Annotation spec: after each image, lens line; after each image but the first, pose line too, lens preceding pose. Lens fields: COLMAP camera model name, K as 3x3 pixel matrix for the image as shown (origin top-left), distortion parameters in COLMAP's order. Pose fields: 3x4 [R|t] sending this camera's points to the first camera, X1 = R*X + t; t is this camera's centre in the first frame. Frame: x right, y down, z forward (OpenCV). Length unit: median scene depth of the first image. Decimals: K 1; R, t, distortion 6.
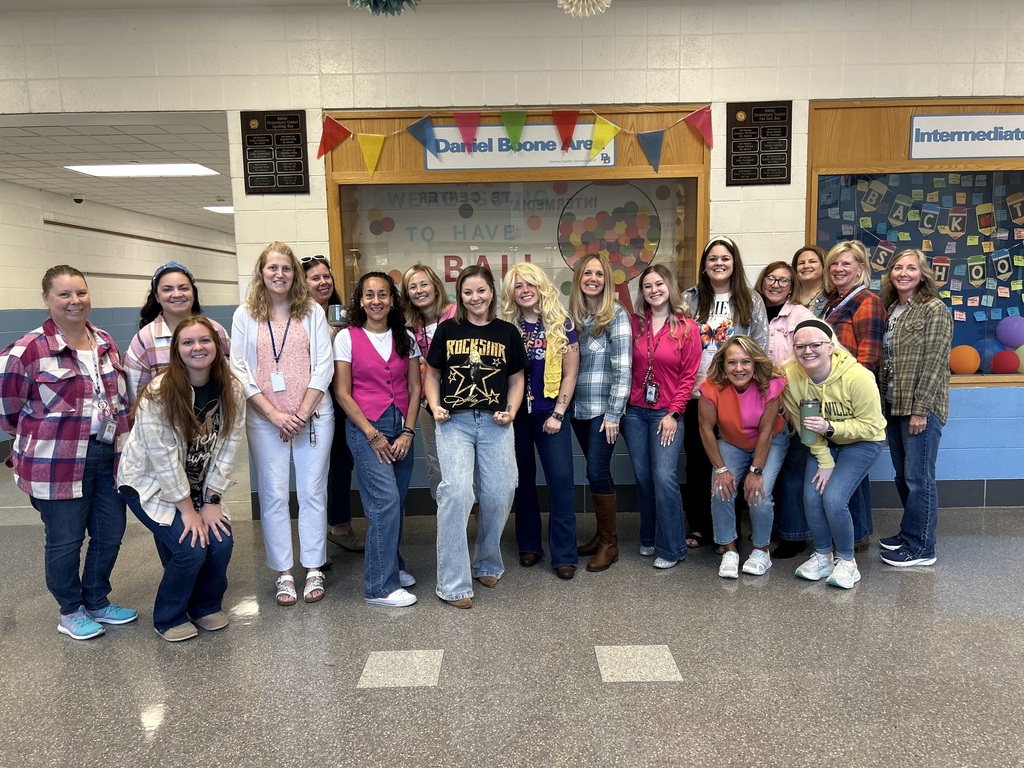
lens RADIAL K [[758.6, 0, 518.6], [0, 758.6, 391.8], [0, 0, 1]] dist [0.029267, -0.028095]
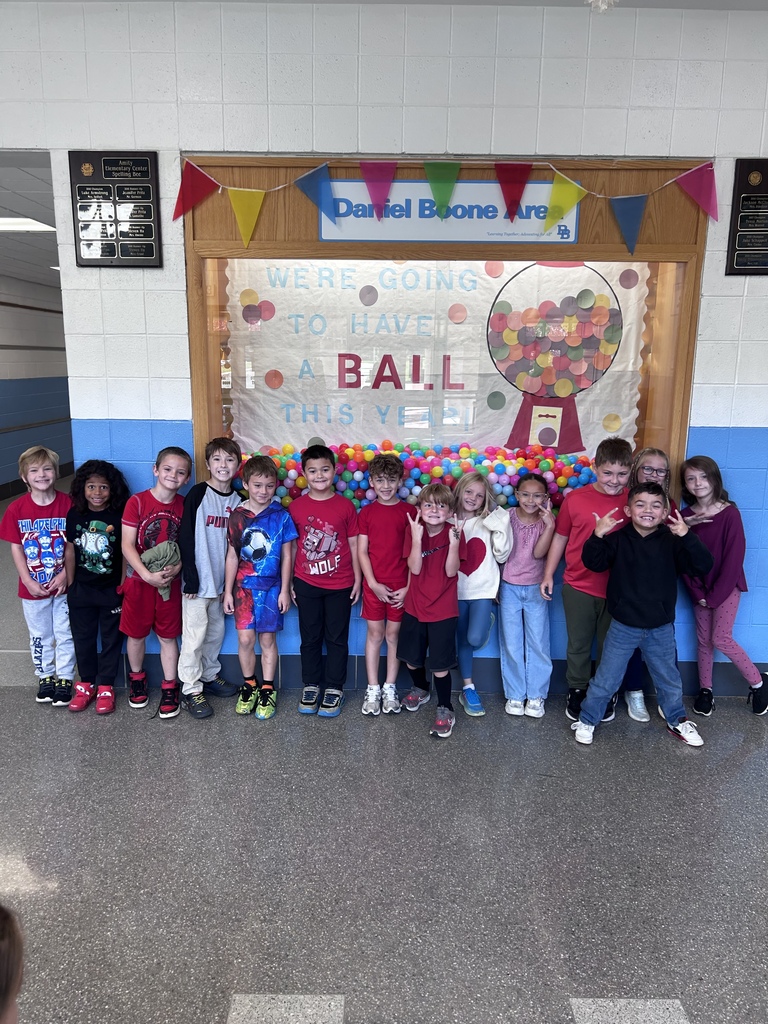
lens RADIAL K [[758.6, 0, 382.4], [0, 758.6, 515.4], [0, 0, 1]] dist [0.029267, -0.028095]
pose [[0.999452, 0.032683, -0.005277, -0.048556], [-0.032122, 0.995918, 0.084348, -0.090223], [0.008013, -0.084132, 0.996422, 0.240769]]
